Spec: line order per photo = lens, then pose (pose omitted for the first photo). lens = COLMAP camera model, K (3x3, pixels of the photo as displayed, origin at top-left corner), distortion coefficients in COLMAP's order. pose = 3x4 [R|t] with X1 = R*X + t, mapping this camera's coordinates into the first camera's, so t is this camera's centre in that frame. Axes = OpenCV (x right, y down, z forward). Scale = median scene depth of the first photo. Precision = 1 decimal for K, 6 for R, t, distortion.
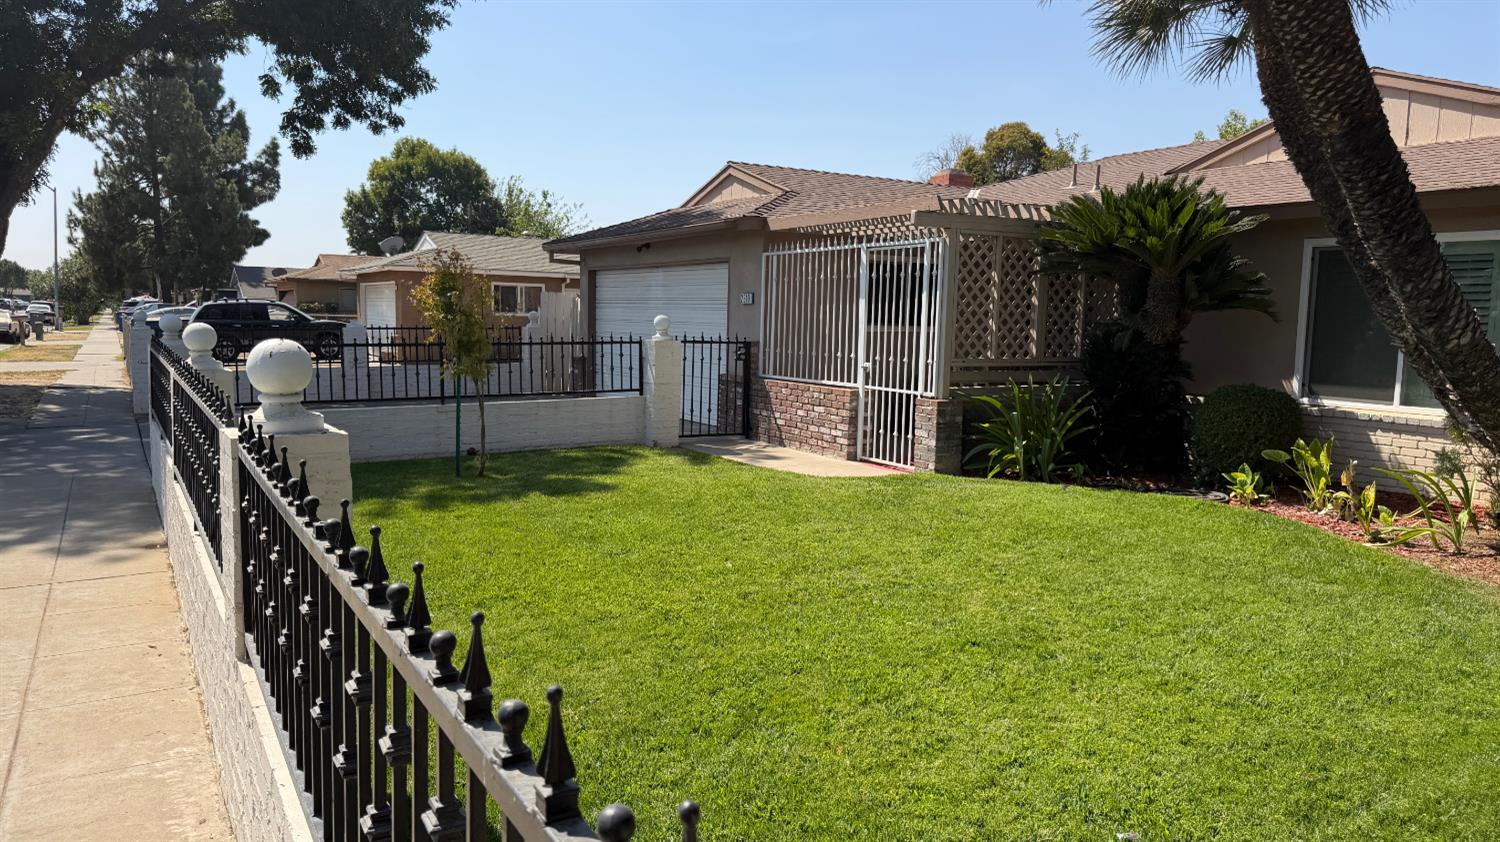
lens RADIAL K [[1046.9, 0, 751.3], [0, 1046.9, 415.6], [0, 0, 1]] dist [0.083484, -0.118975]
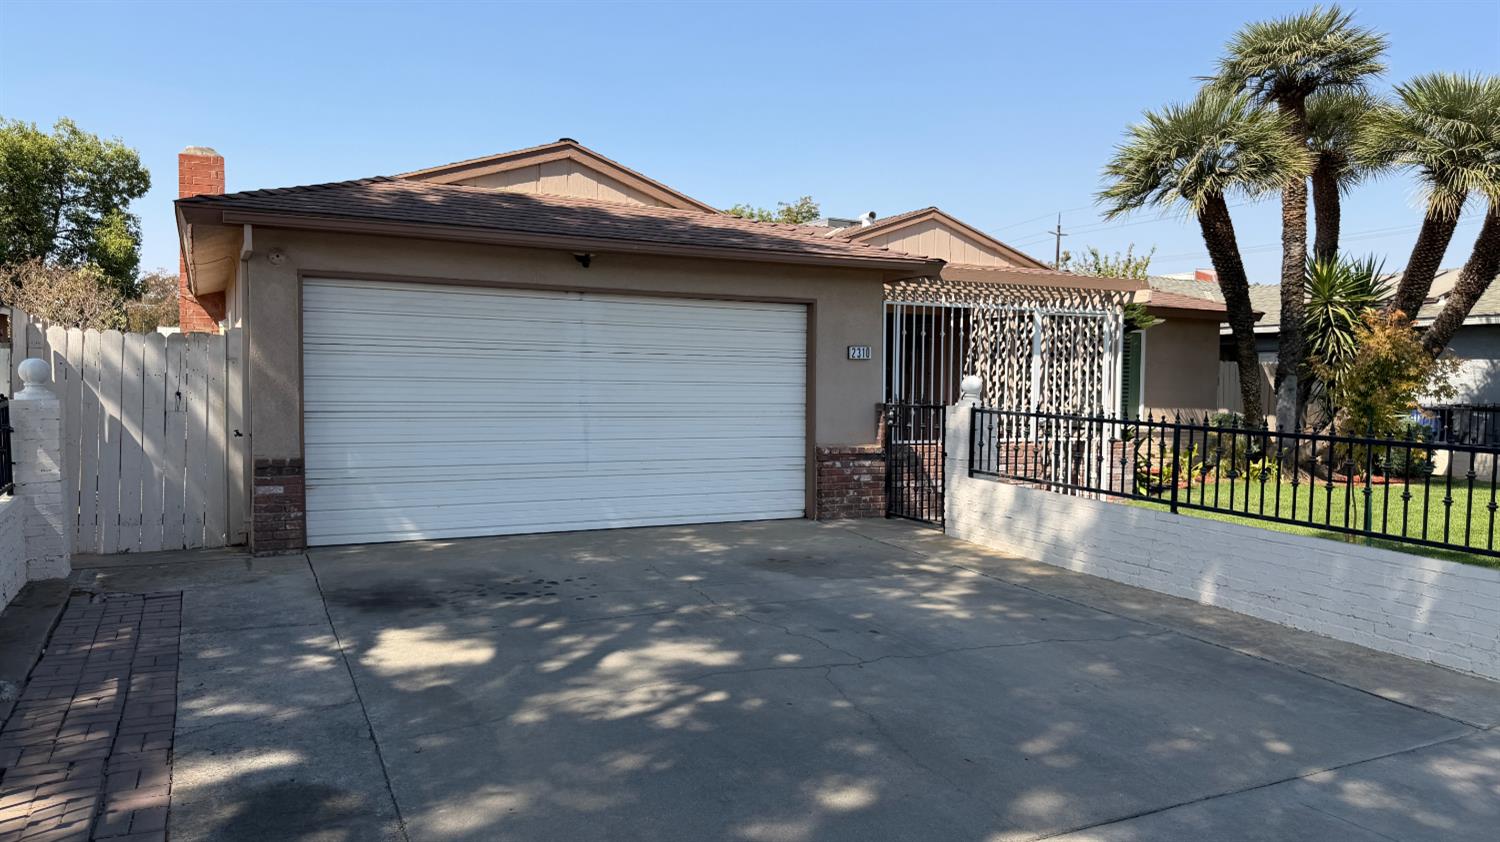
lens RADIAL K [[1046.9, 0, 750.8], [0, 1046.9, 426.2], [0, 0, 1]] dist [0.083484, -0.118975]
pose [[0.063269, -0.066191, 0.995799, -1.371655], [0.080285, 0.994902, 0.061031, -0.181453], [-0.994762, 0.076086, 0.068261, 1.682703]]
